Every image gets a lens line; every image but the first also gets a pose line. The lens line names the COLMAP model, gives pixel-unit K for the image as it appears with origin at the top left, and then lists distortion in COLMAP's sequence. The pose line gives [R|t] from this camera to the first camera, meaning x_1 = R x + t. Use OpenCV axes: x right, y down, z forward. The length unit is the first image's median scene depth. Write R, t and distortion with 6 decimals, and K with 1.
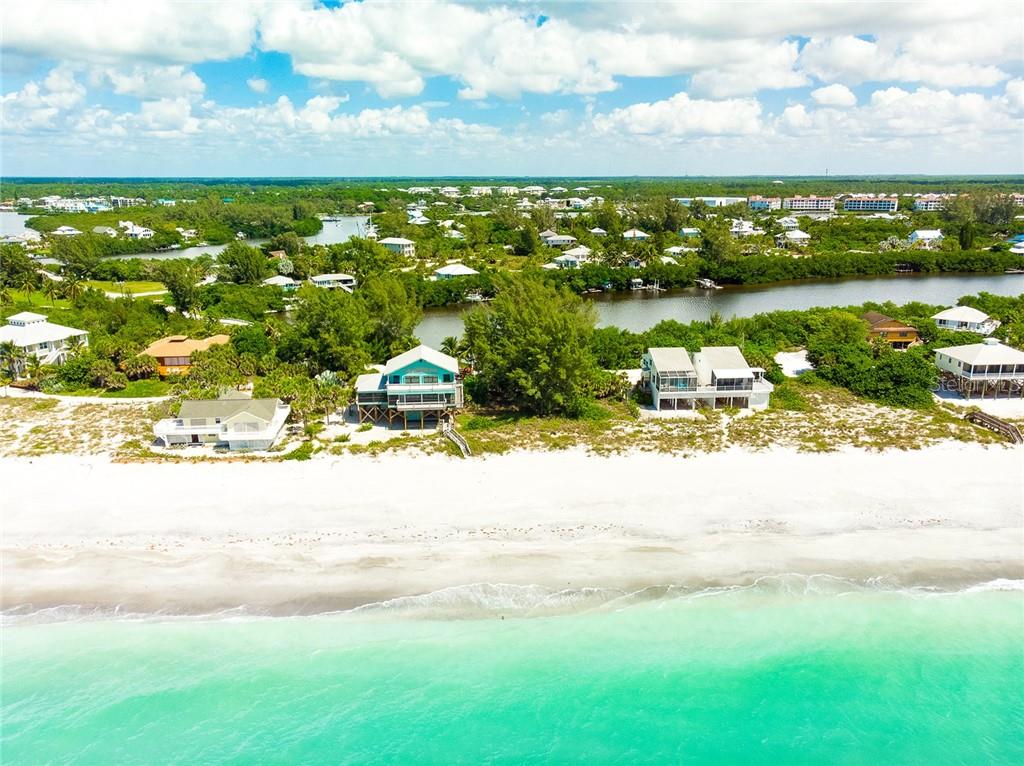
lens RADIAL K [[752.3, 0, 512.0], [0, 752.3, 383.0], [0, 0, 1]] dist [-0.032400, 0.036997]
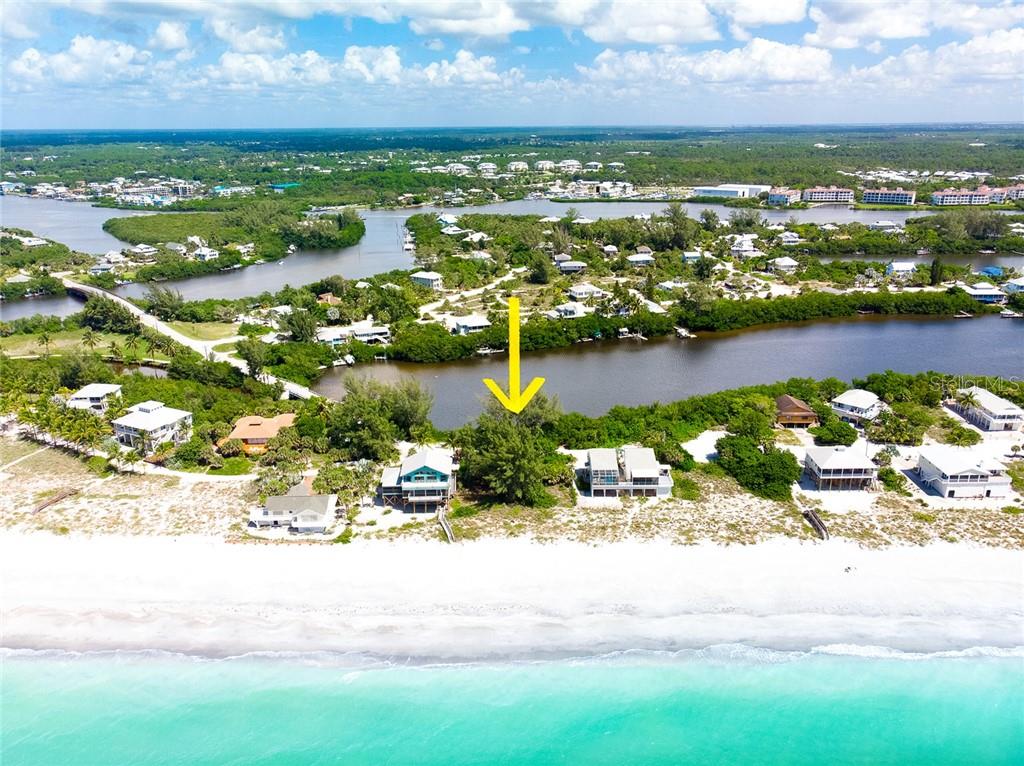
lens RADIAL K [[742.0, 0, 512.0], [0, 742.0, 383.0], [0, 0, 1]] dist [0.009929, -0.091857]
pose [[0.998396, 0.013447, -0.054997, 0.093978], [-0.009807, 0.997777, 0.065923, -0.216909], [0.055761, -0.065278, 0.996308, -0.317781]]
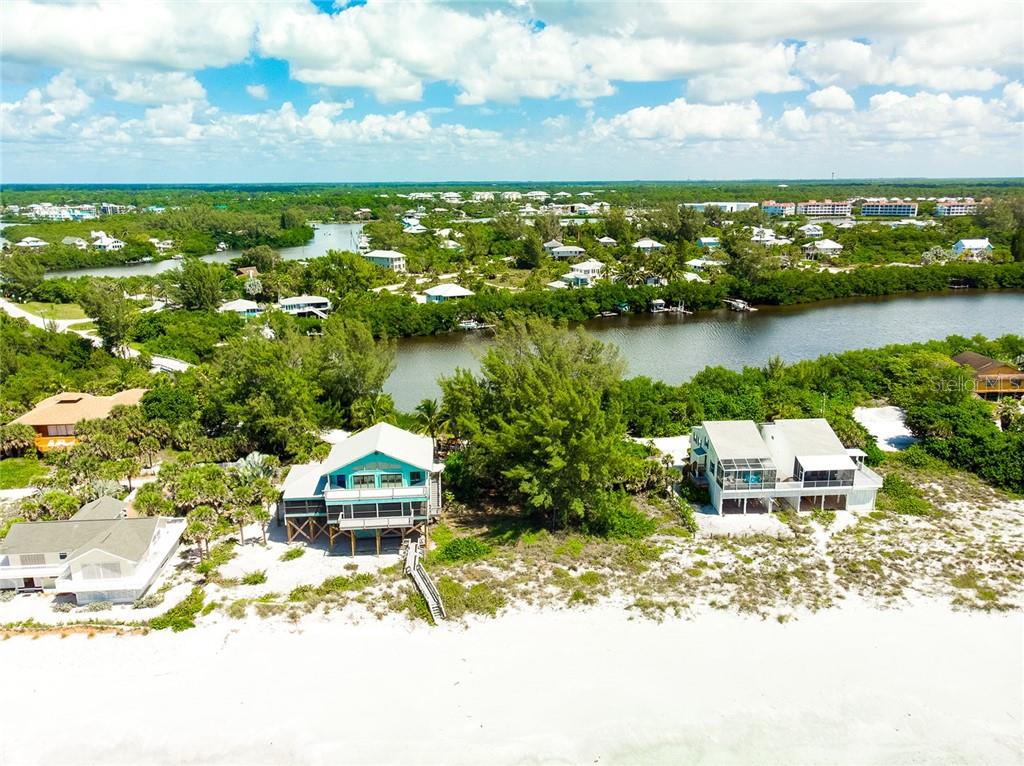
lens RADIAL K [[746.6, 0, 512.0], [0, 746.6, 383.0], [0, 0, 1]] dist [-0.040831, 0.050866]
pose [[0.999986, -0.002710, -0.004512, 0.003596], [0.002692, 0.999988, -0.004030, -0.067587], [0.004523, 0.004018, 0.999982, 0.243053]]
